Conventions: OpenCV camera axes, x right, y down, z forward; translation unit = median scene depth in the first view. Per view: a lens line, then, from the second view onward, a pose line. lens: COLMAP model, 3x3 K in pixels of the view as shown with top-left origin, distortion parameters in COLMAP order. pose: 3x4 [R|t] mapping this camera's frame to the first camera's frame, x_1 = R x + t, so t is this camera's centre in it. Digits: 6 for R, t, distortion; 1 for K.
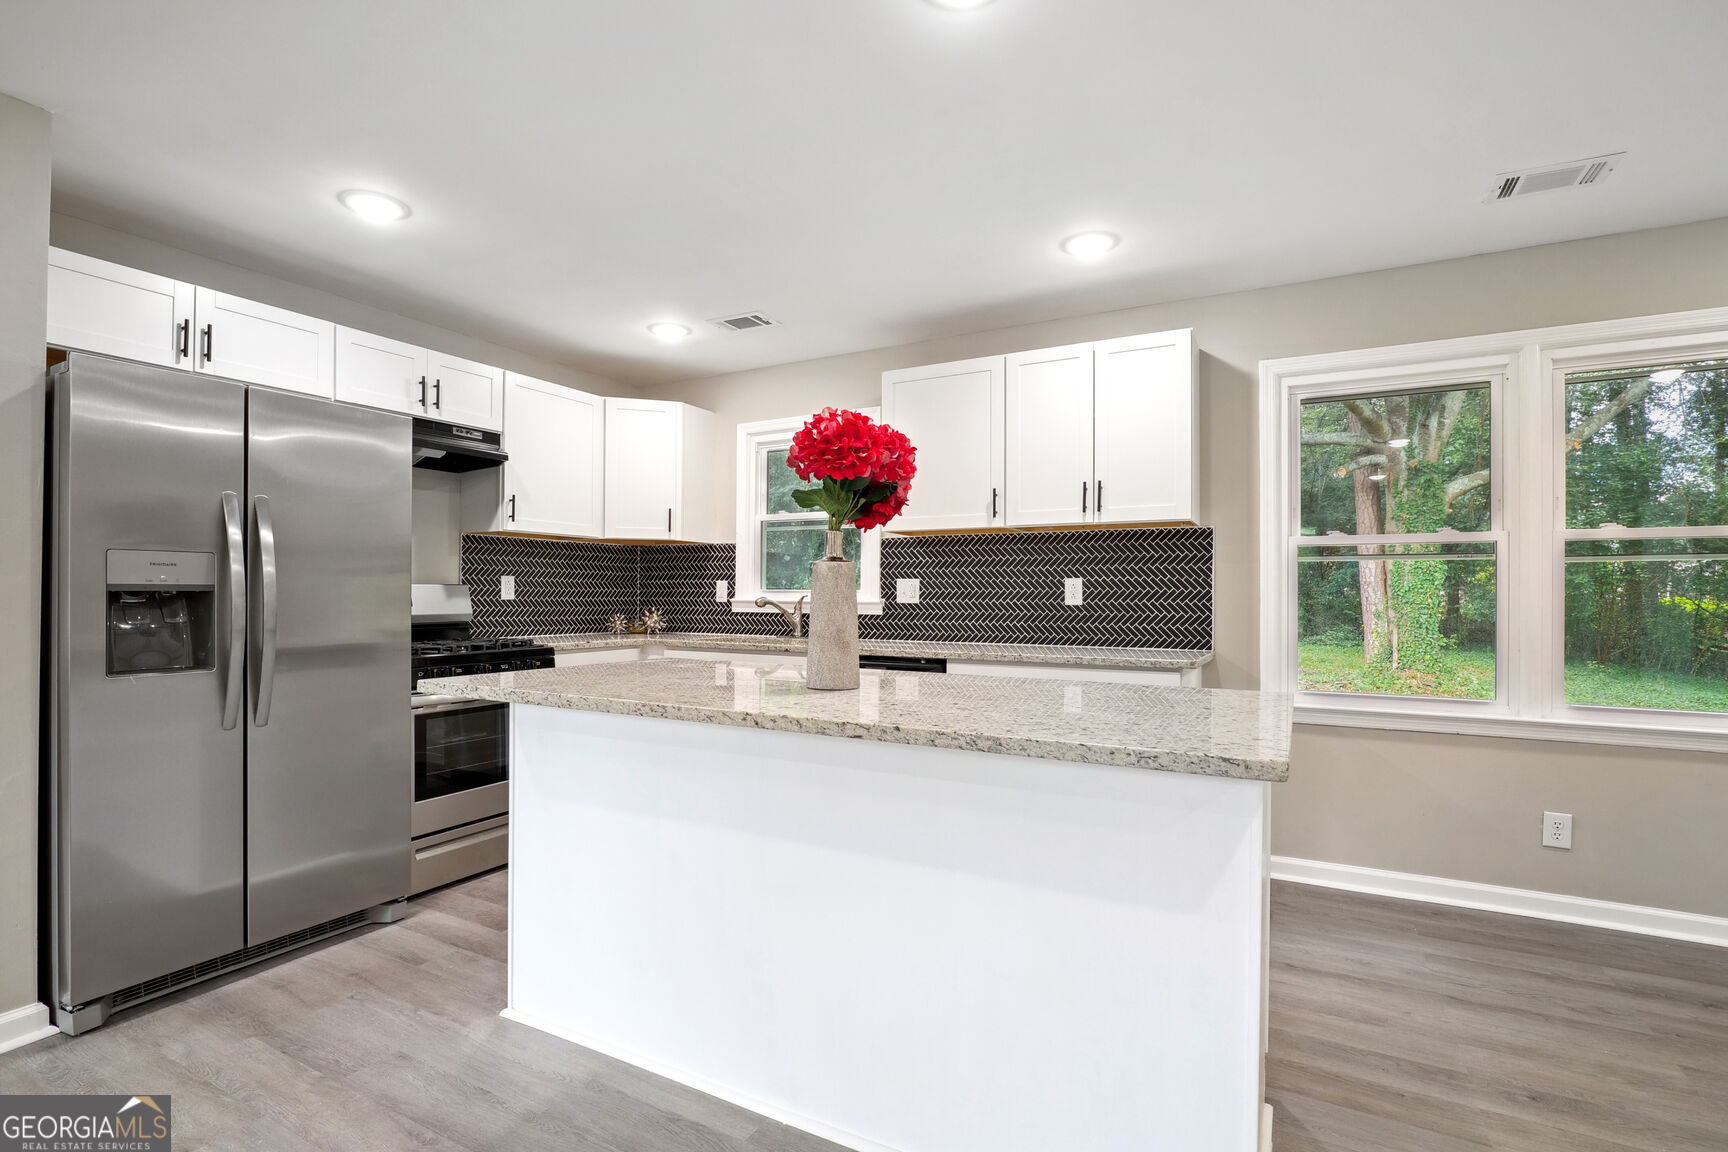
lens RADIAL K [[808.1, 0, 850.6], [0, 808.1, 591.6], [0, 0, 1]] dist [-0.013969, 0.001253]
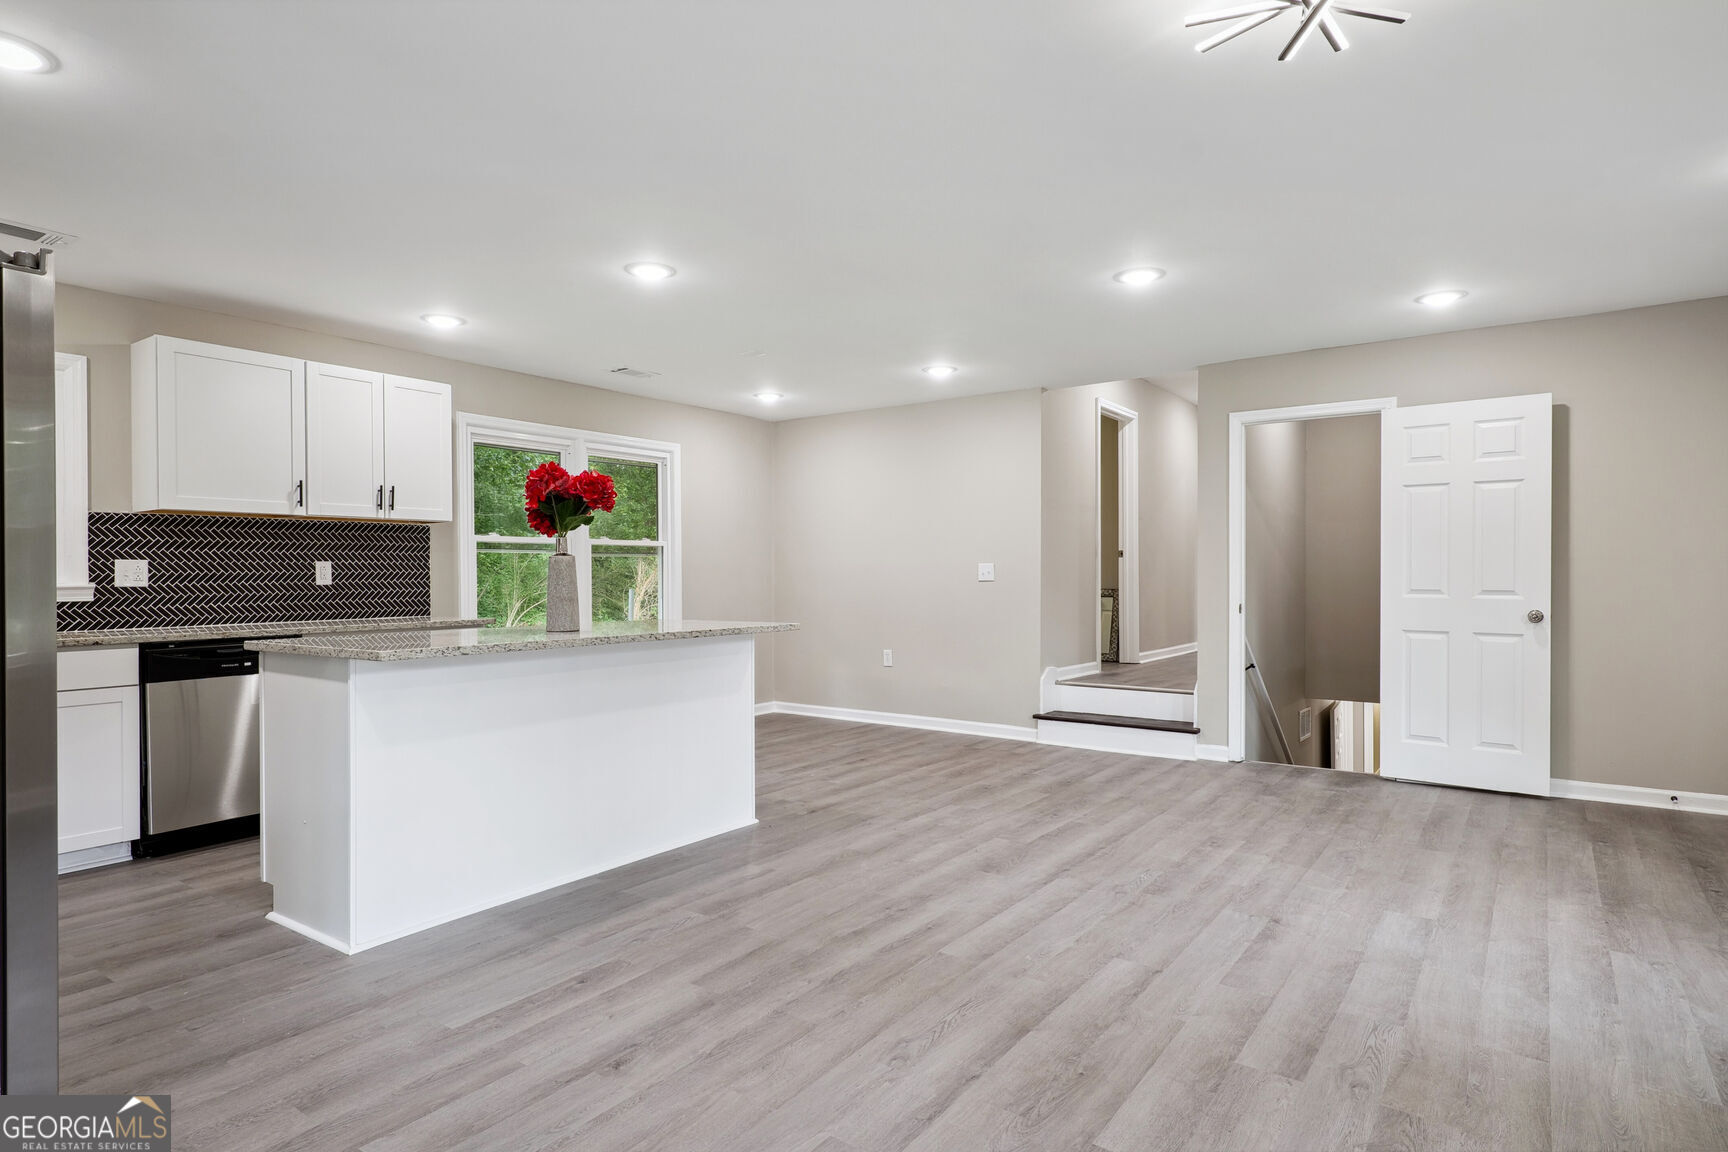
lens RADIAL K [[957.7, 0, 852.0], [0, 957.7, 572.5], [0, 0, 1]] dist [0.003379, 0.001716]
pose [[0.117319, 0.000765, 0.993094, -0.988840], [0.007827, 0.999968, -0.001695, 0.007176], [-0.993063, 0.007971, 0.117309, 0.094660]]
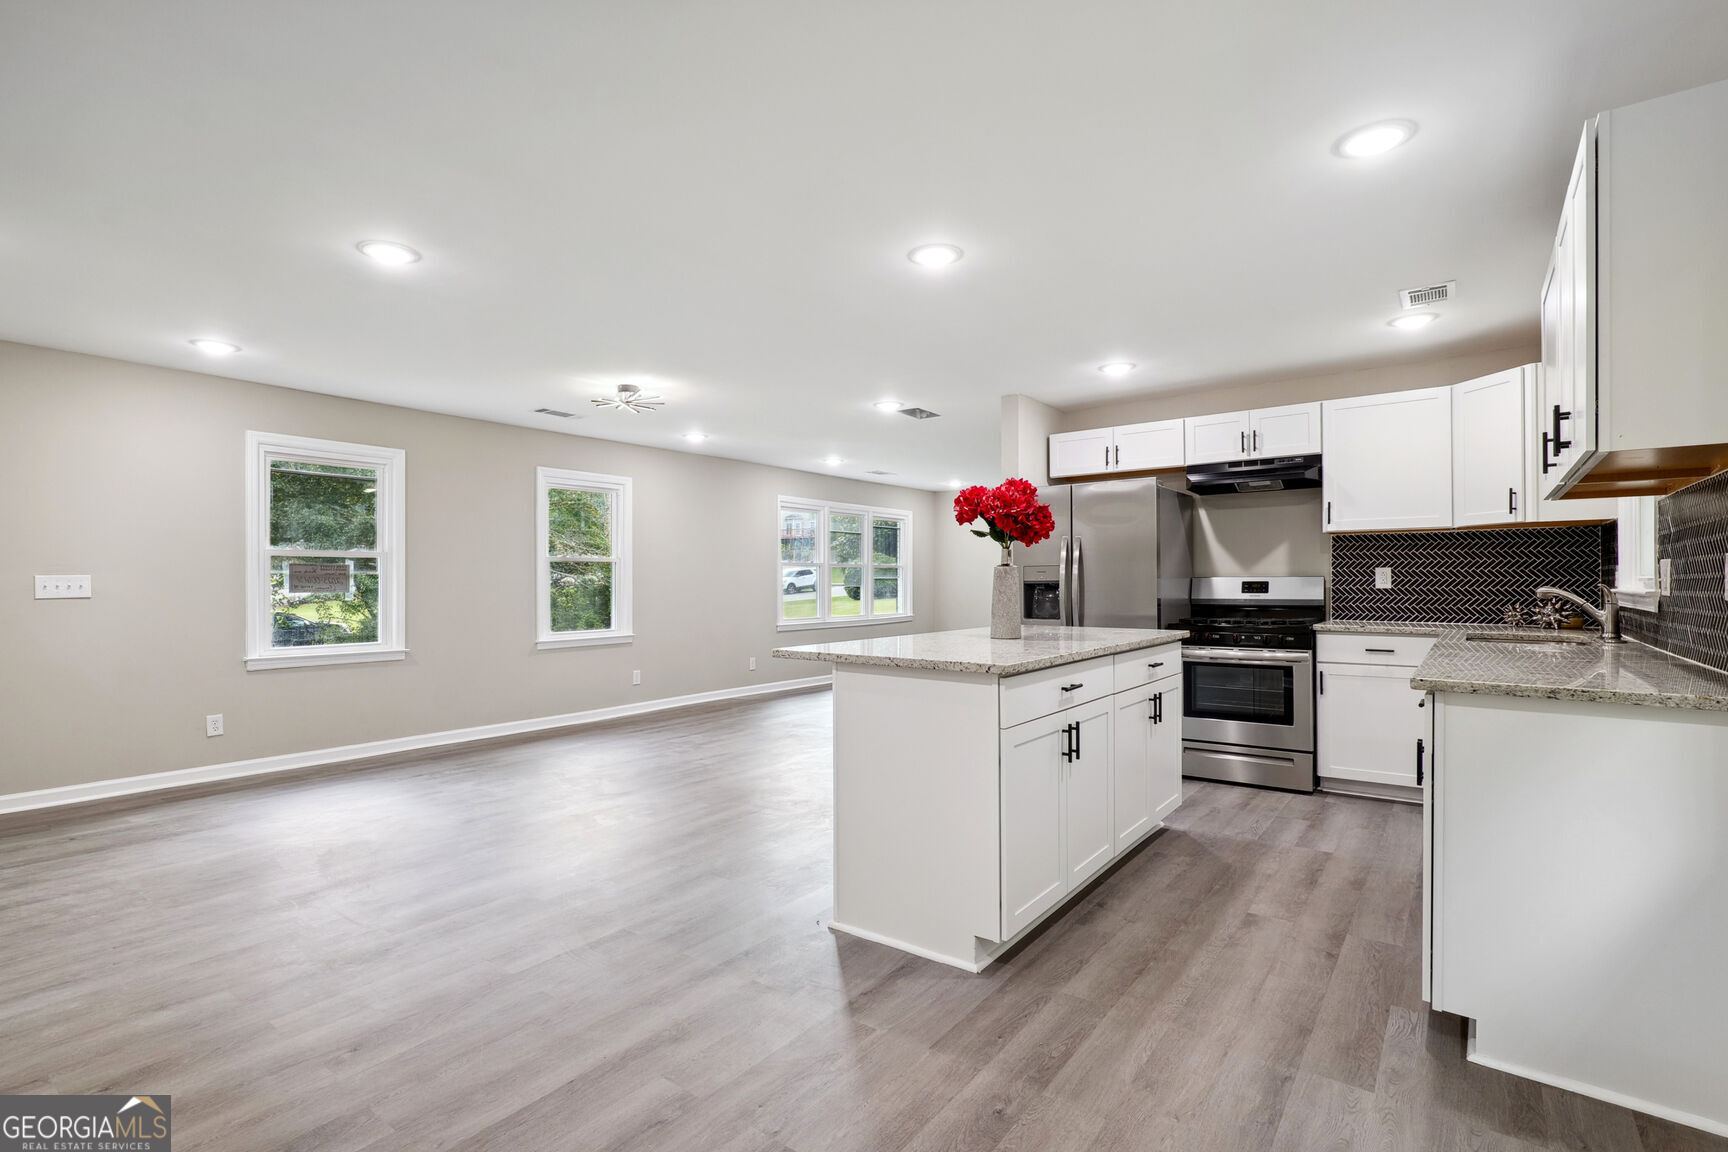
lens RADIAL K [[808.1, 0, 864.4], [0, 808.1, 579.4], [0, 0, 1]] dist [-0.013969, 0.001253]
pose [[-0.126377, -0.009587, -0.991936, 1.132052], [0.001971, 0.999949, -0.009915, 0.009956], [0.991980, -0.003208, -0.126351, 0.598664]]
